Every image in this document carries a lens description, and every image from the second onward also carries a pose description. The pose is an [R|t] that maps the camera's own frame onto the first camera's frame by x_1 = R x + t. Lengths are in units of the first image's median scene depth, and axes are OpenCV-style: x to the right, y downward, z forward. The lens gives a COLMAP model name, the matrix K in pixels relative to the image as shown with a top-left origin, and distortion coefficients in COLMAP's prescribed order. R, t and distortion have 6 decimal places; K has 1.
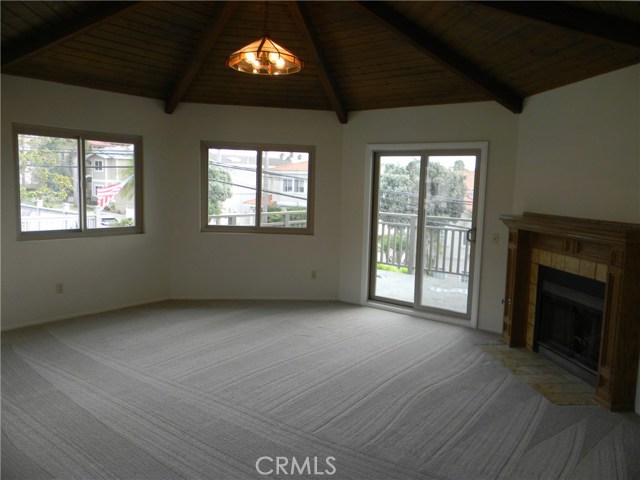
lens RADIAL K [[515.9, 0, 318.2], [0, 515.9, 241.9], [0, 0, 1]] dist [0.004169, -0.007032]
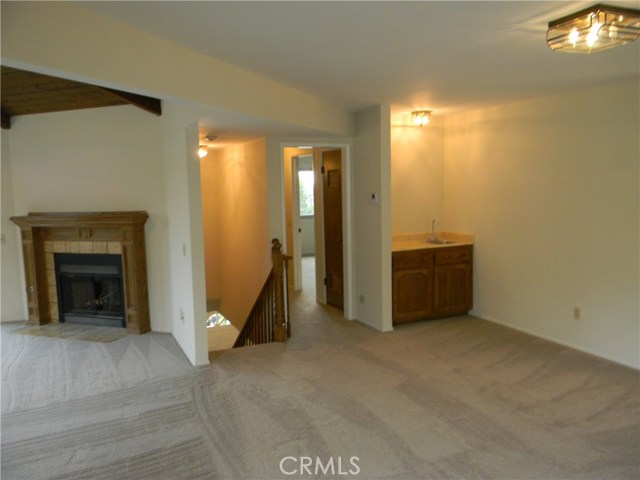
lens RADIAL K [[515.9, 0, 315.9], [0, 515.9, 238.8], [0, 0, 1]] dist [0.004169, -0.007032]
pose [[0.464748, -0.133939, 0.875254, -0.361987], [0.141097, 0.987064, 0.076128, 0.004585], [-0.874129, 0.088115, 0.477635, -0.151272]]
